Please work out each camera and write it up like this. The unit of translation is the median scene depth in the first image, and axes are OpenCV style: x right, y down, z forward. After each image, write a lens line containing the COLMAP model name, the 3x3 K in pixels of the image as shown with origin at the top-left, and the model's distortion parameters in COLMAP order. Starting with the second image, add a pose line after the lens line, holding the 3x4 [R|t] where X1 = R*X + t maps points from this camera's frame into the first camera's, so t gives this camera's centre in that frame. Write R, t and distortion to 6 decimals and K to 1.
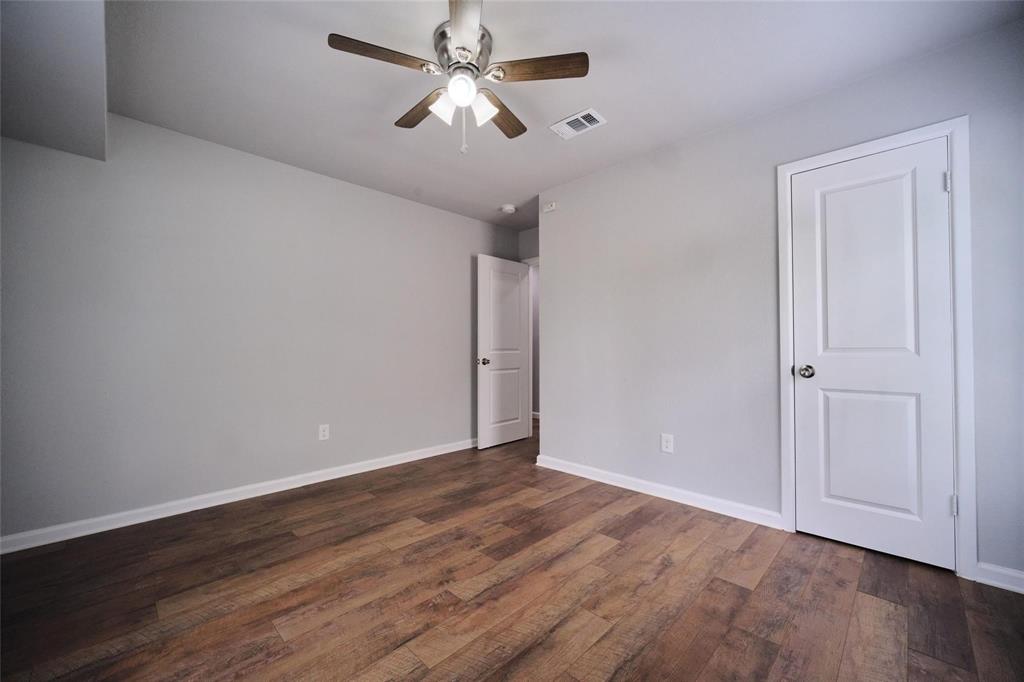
lens RADIAL K [[403.4, 0, 514.0], [0, 403.4, 343.0], [0, 0, 1]] dist [-0.002623, -0.000093]
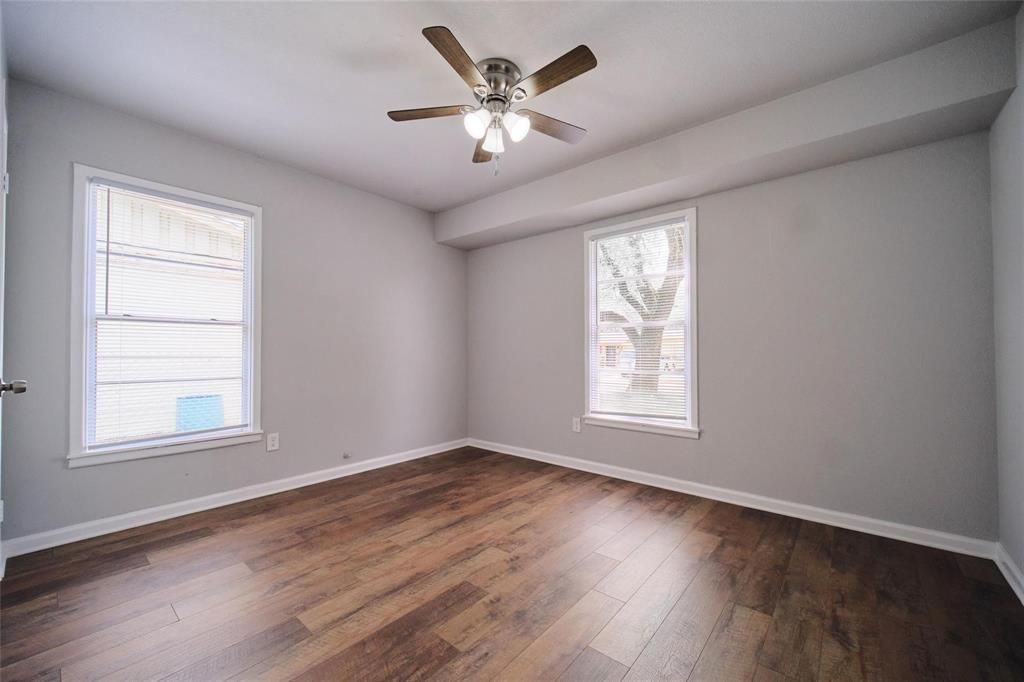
lens RADIAL K [[403.4, 0, 514.0], [0, 403.4, 343.0], [0, 0, 1]] dist [-0.002623, -0.000093]
pose [[-0.997025, 0.004421, -0.076947, -0.089467], [0.006869, 0.999478, -0.031576, 0.029991], [0.076767, -0.032010, -0.996535, 2.157326]]
